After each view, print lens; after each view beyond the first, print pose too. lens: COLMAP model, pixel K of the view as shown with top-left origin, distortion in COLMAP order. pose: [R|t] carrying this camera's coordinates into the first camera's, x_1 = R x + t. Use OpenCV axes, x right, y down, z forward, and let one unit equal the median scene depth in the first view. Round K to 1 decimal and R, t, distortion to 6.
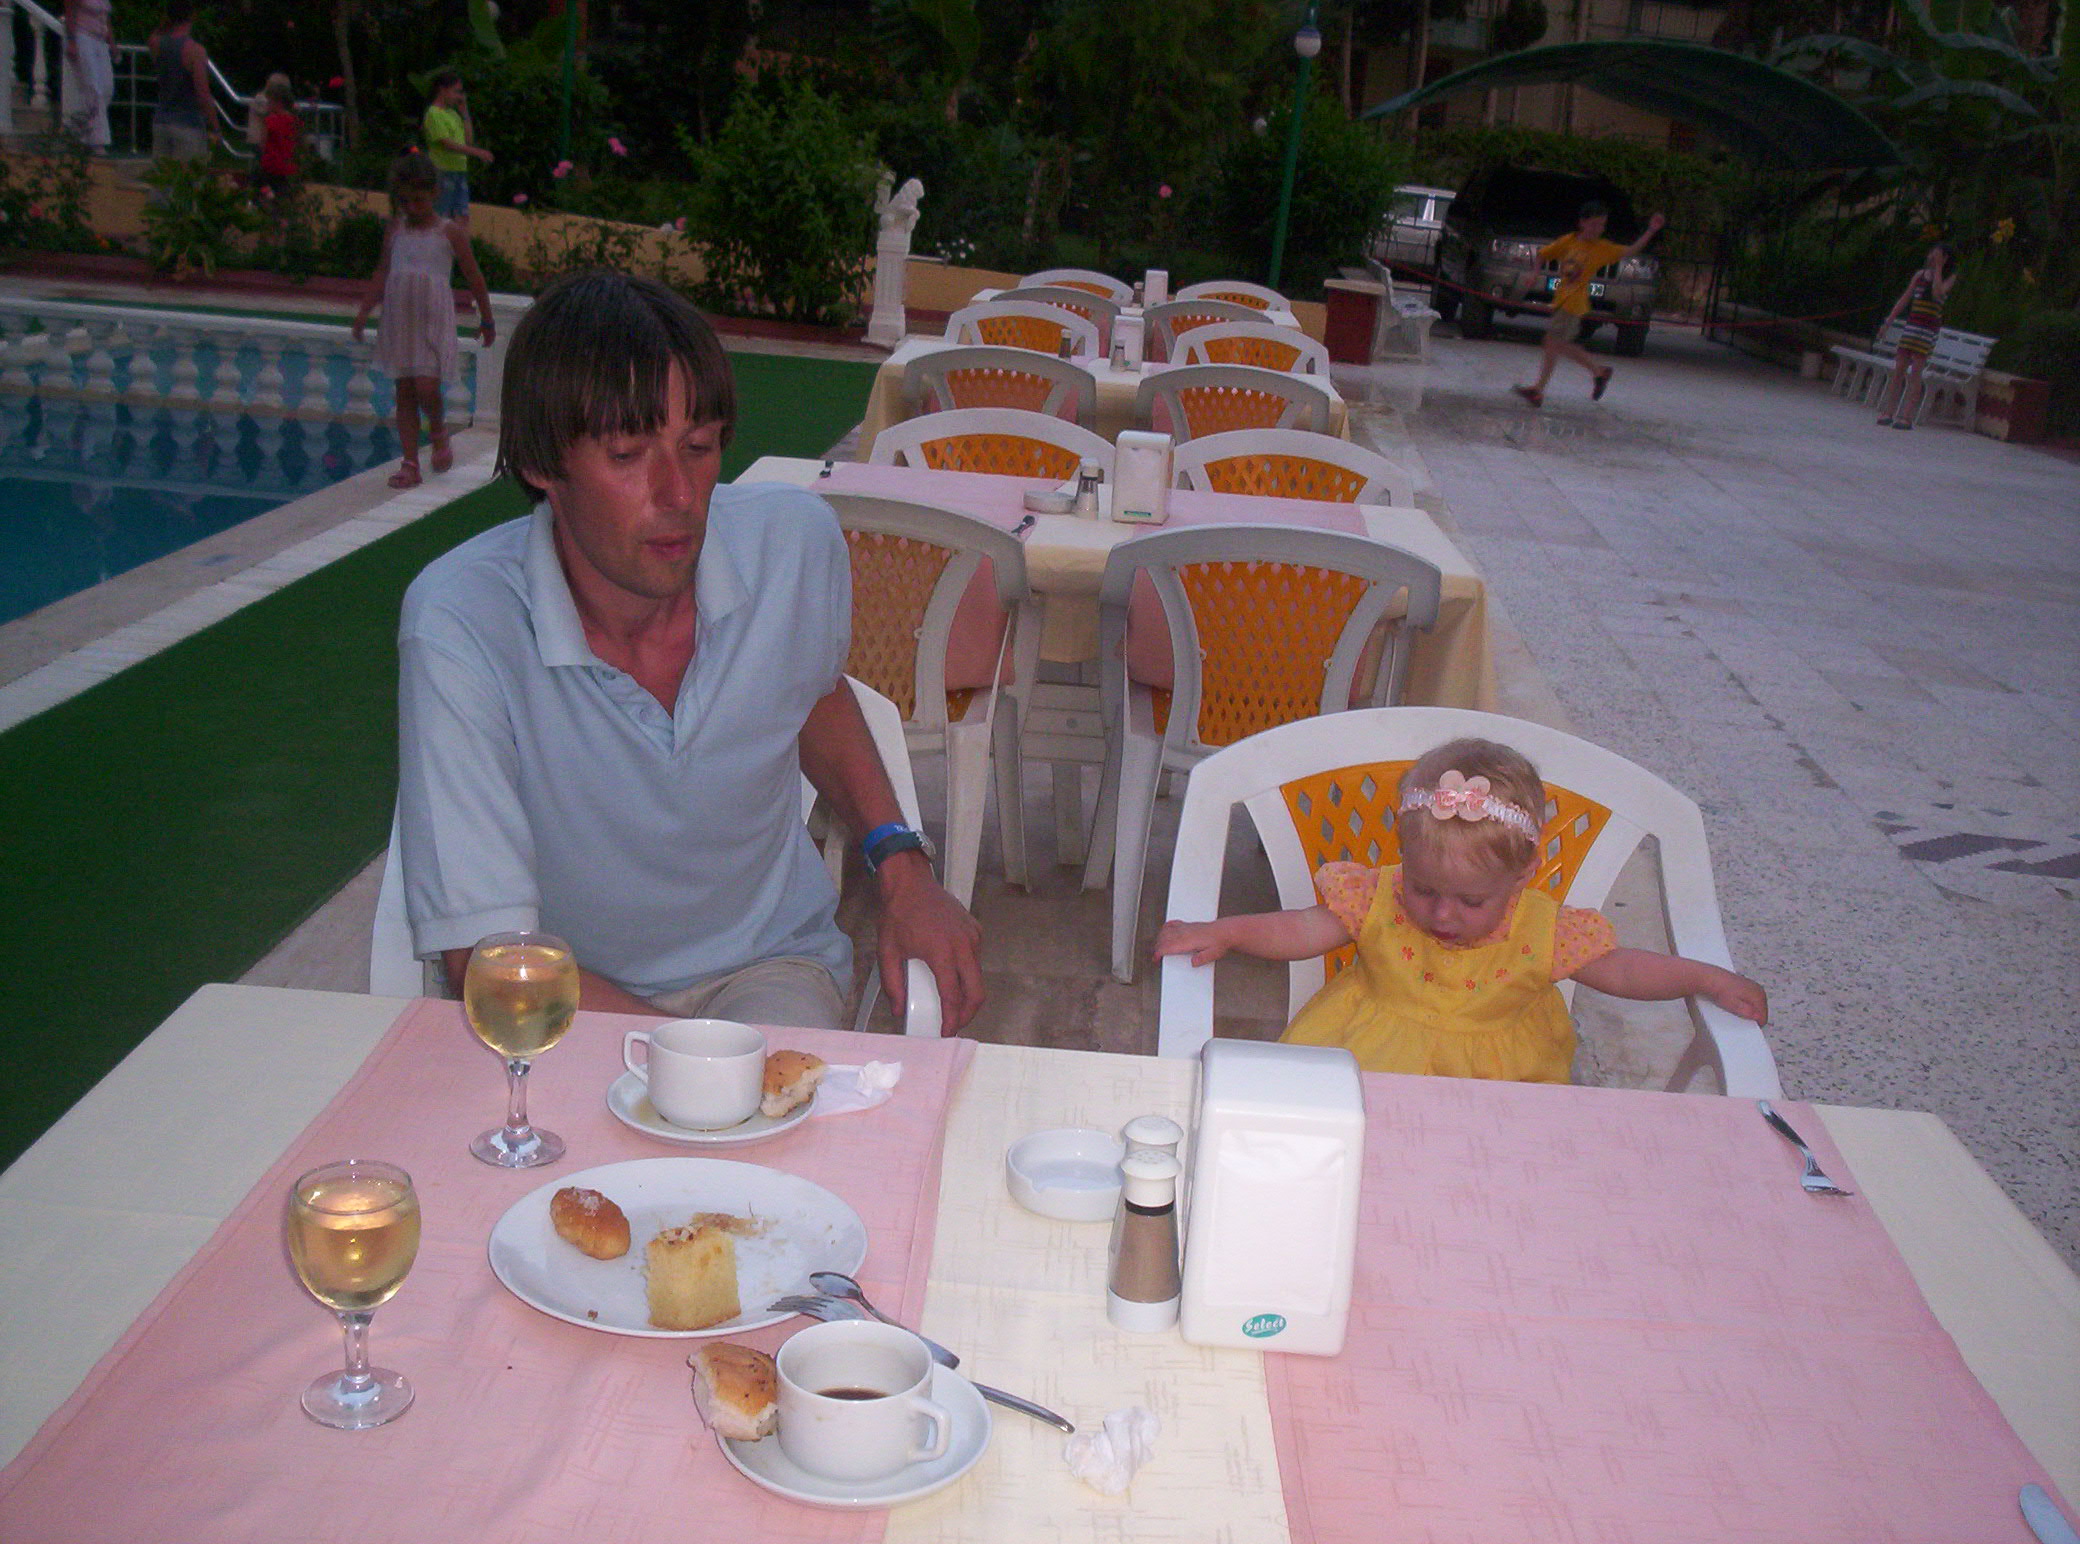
lens RADIAL K [[2258.9, 0, 1017.1], [0, 2258.9, 813.3], [0, 0, 1]] dist [-0.092041, 0.026925]
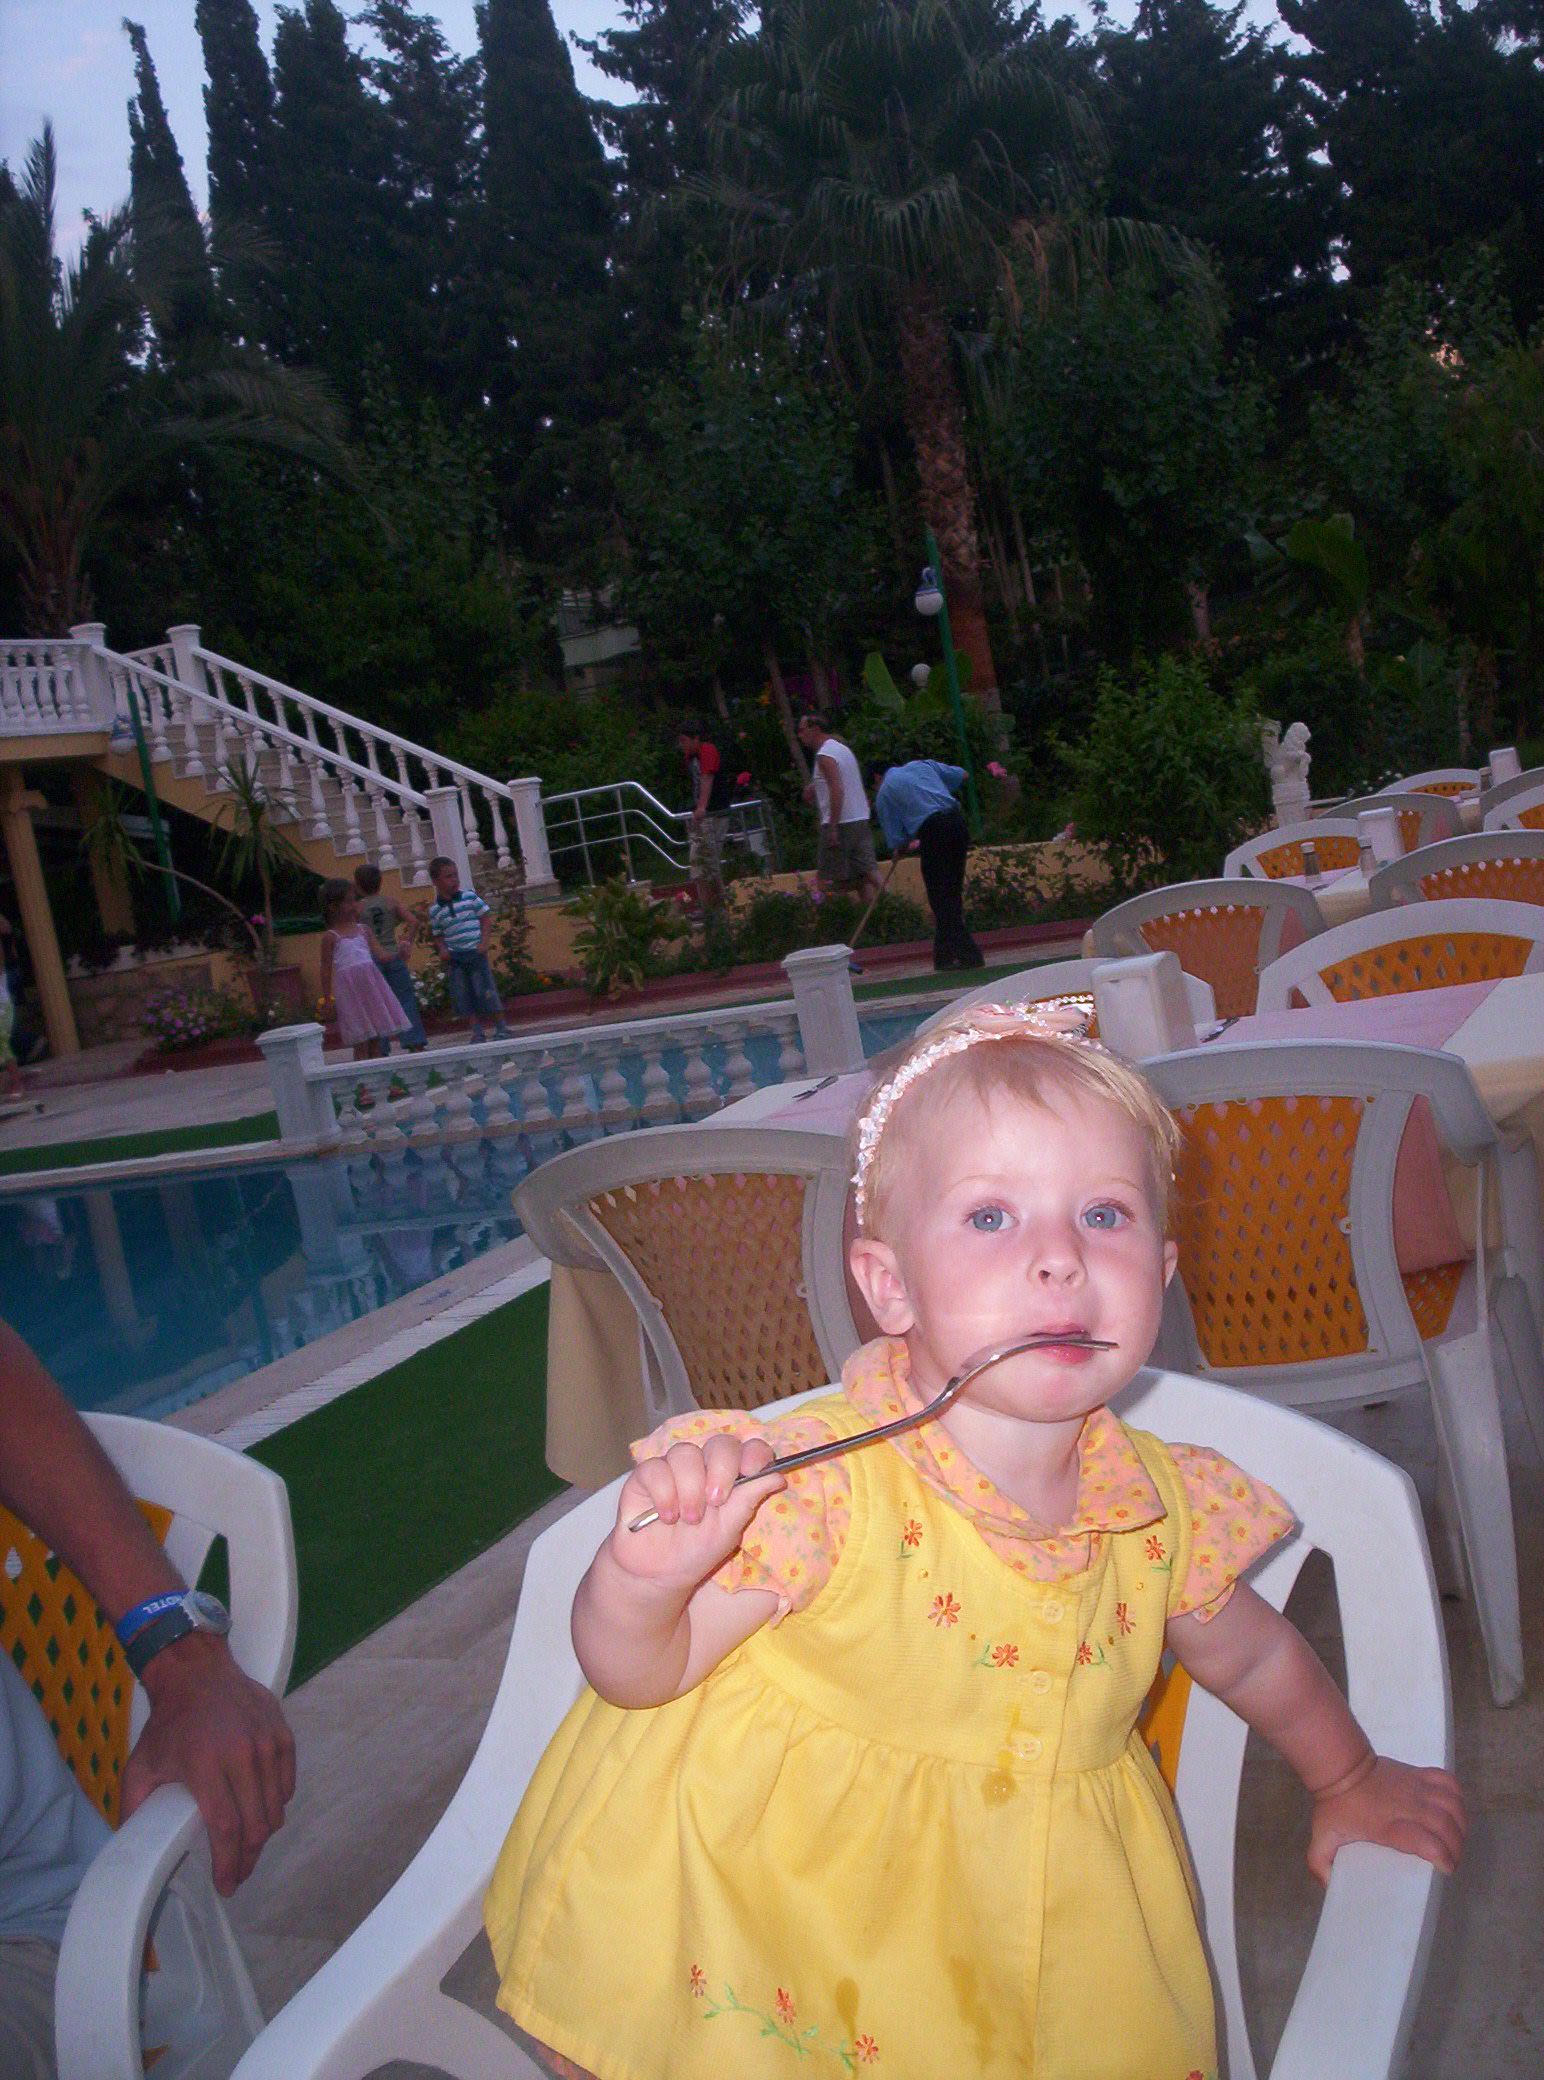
lens RADIAL K [[2258.9, 0, 805.7], [0, 2258.9, 1048.0], [0, 0, 1]] dist [-0.092041, 0.026925]
pose [[0.912401, -0.218130, -0.346328, 0.063446], [0.158474, 0.968426, -0.192451, -0.003424], [0.377372, 0.120709, 0.918161, 0.079779]]
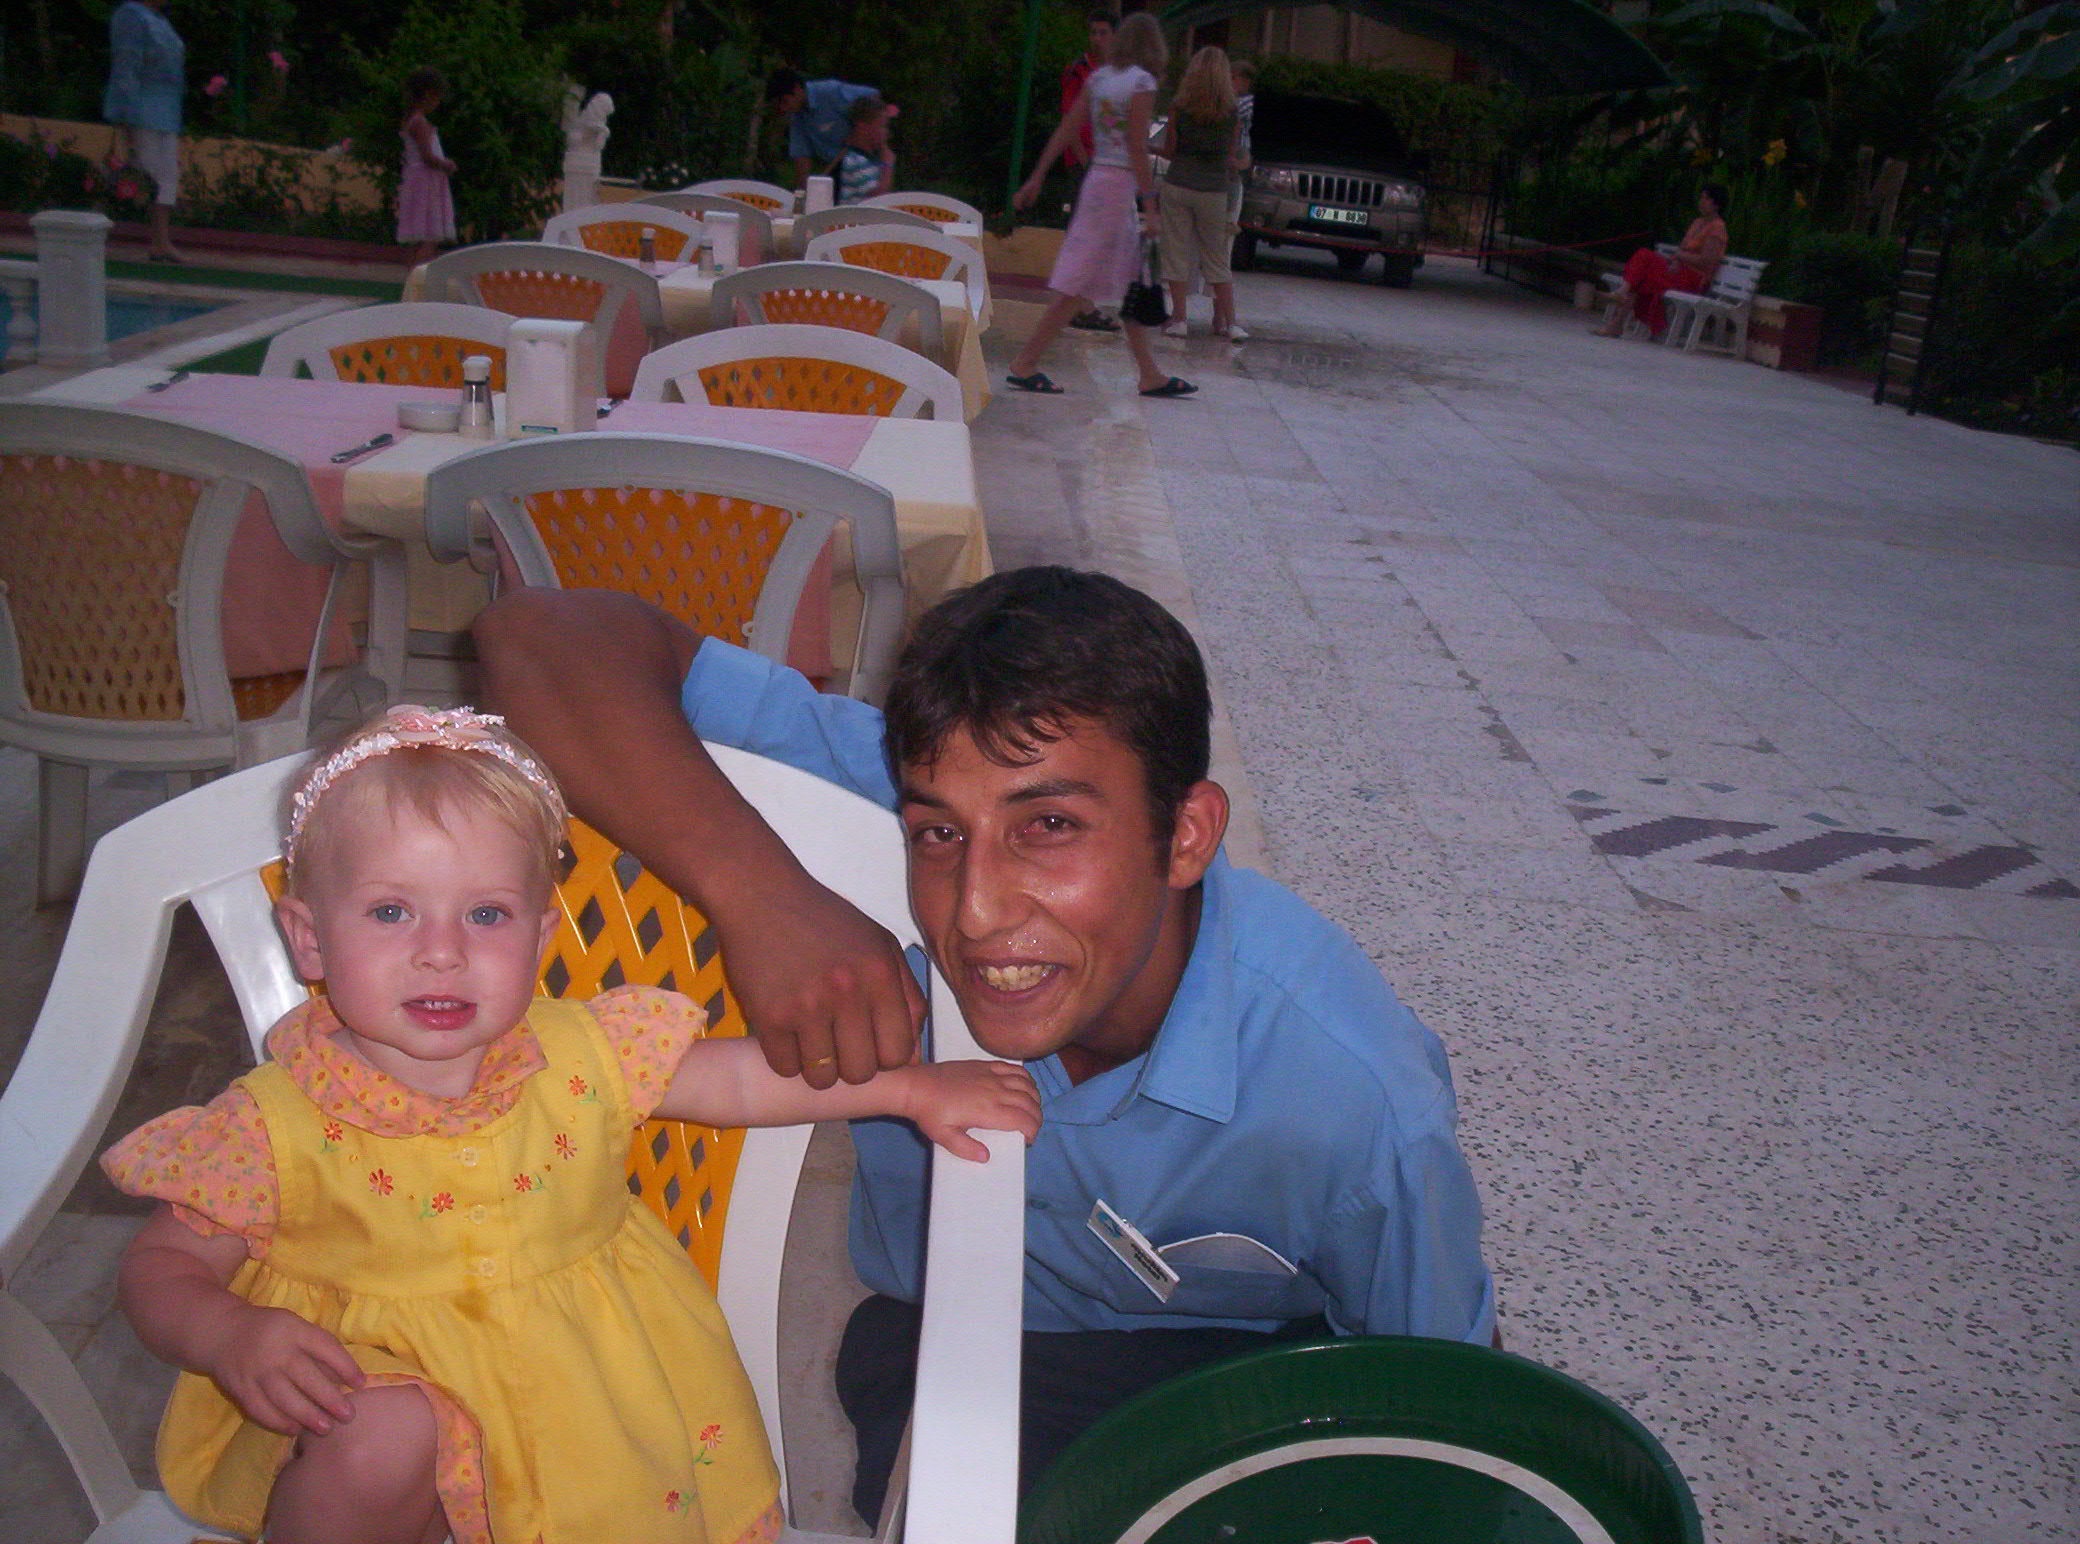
lens RADIAL K [[2258.9, 0, 1017.1], [0, 2258.9, 813.3], [0, 0, 1]] dist [-0.092041, 0.026925]
pose [[0.996530, -0.023685, 0.079793, 0.044022], [0.021957, 0.999506, 0.022465, -0.005854], [-0.080286, -0.020635, 0.996558, 0.073670]]
